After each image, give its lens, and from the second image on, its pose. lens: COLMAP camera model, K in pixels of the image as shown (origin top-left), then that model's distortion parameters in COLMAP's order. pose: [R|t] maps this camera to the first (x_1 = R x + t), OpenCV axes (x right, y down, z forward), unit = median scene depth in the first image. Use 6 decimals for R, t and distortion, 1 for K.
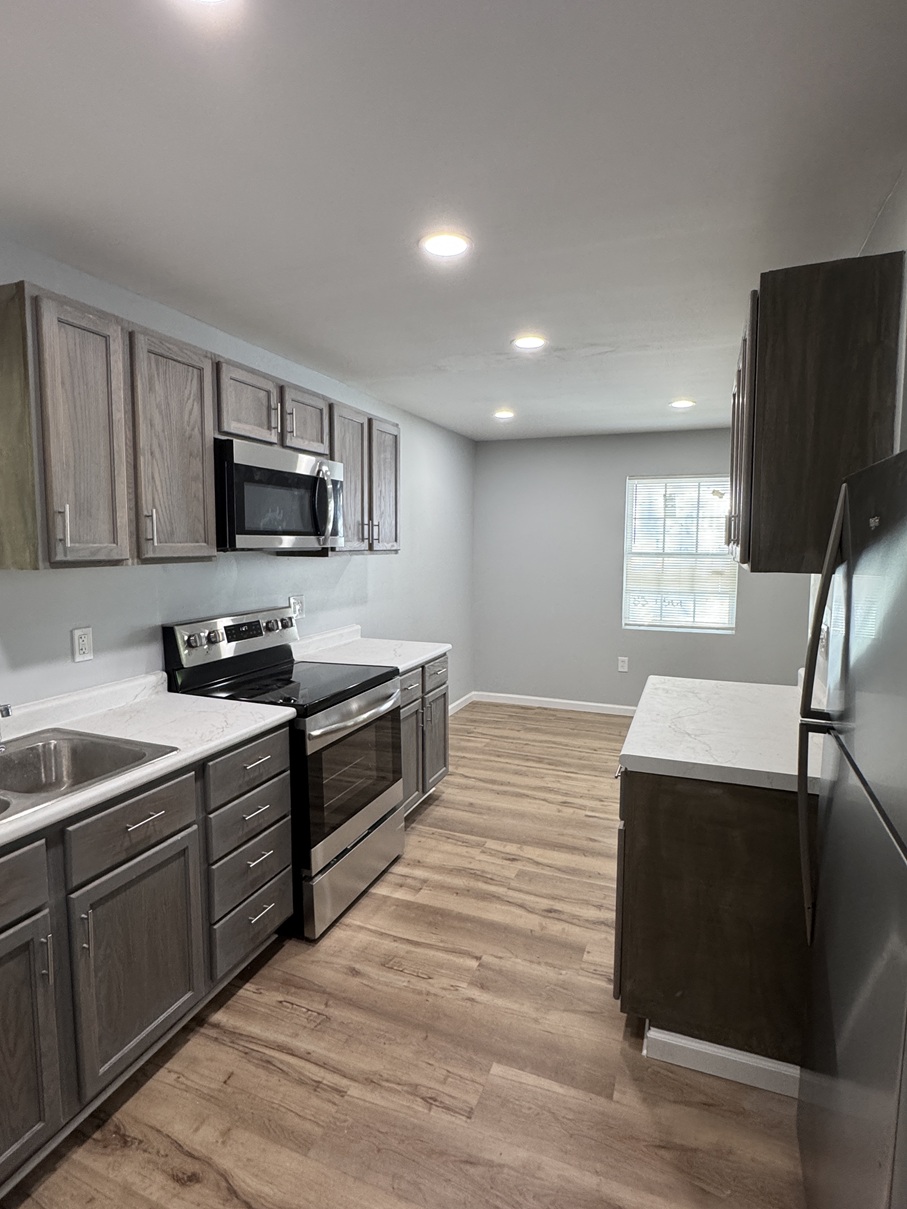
lens RADIAL K [[643.4, 0, 453.5], [0, 643.4, 604.5], [0, 0, 1]] dist [0.003187, -0.000415]
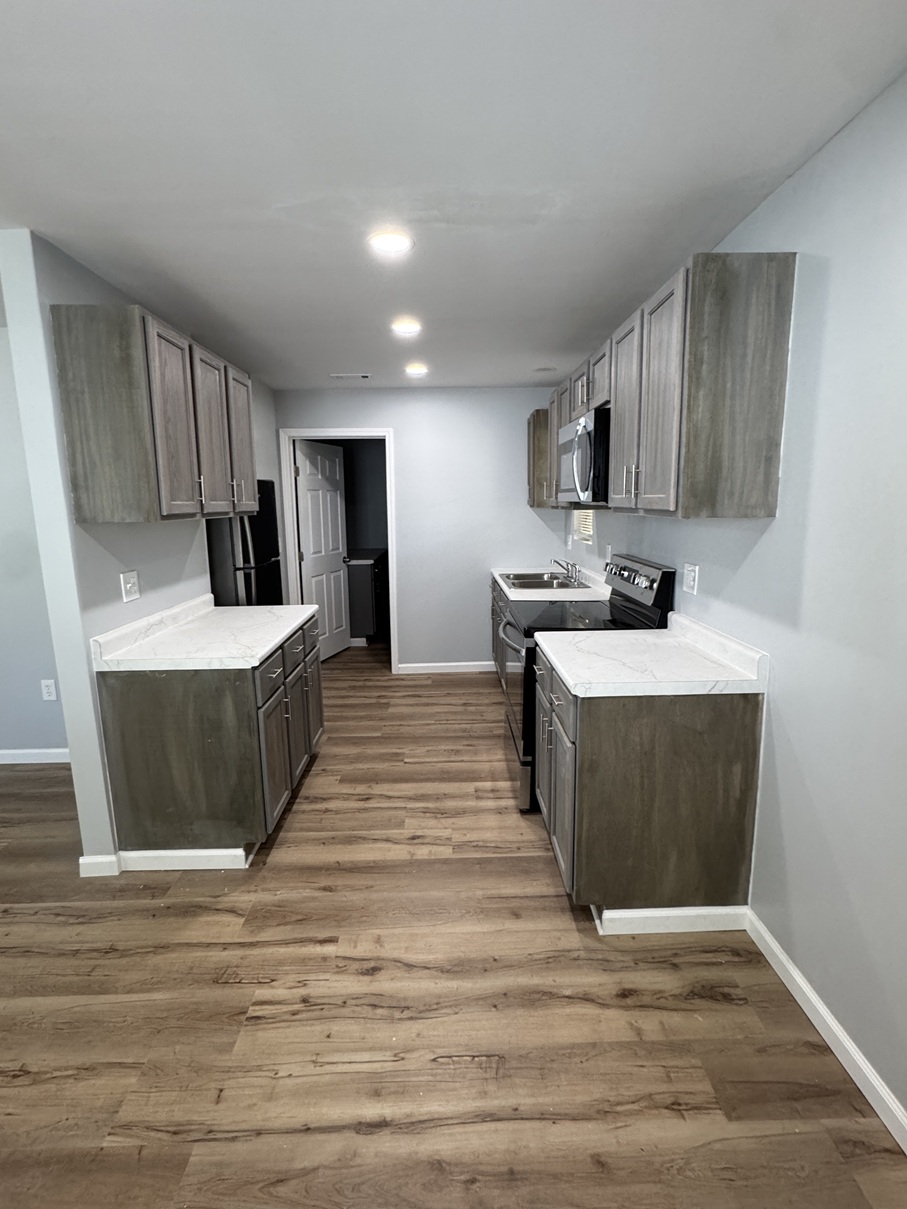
lens RADIAL K [[576.0, 0, 453.5], [0, 576.0, 604.5], [0, 0, 1]] dist [-0.001938, 0.000010]
pose [[-0.925083, 0.077188, -0.371838, 0.325585], [-0.026691, 0.963490, 0.266411, -0.160080], [0.378826, 0.256377, -0.889248, 1.678183]]
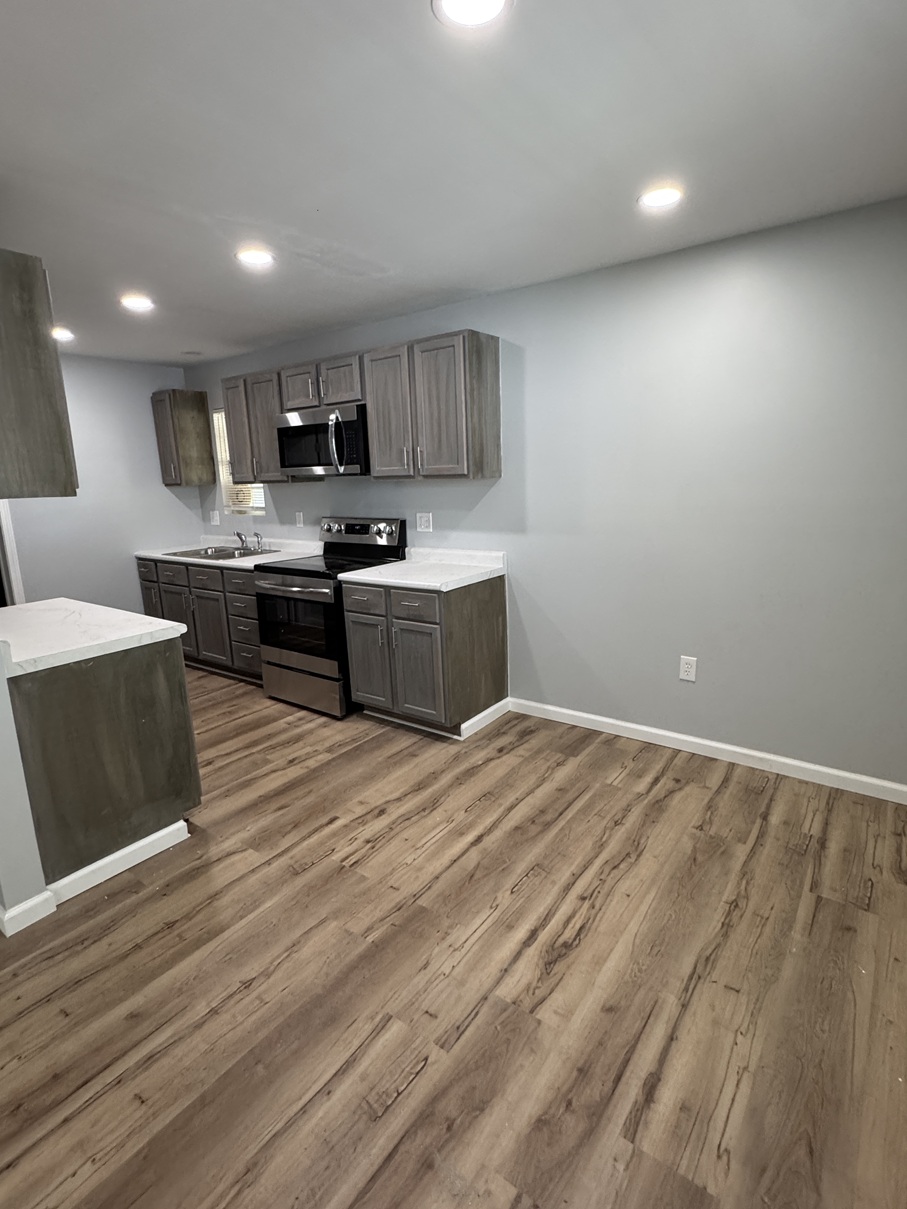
lens RADIAL K [[606.6, 0, 453.5], [0, 606.6, 604.5], [0, 0, 1]] dist [-0.003075, 0.000094]
pose [[-0.267918, 0.212334, -0.939752, 0.938712], [-0.064273, 0.969299, 0.237334, -0.131681], [0.961296, 0.123987, -0.246045, 1.485758]]
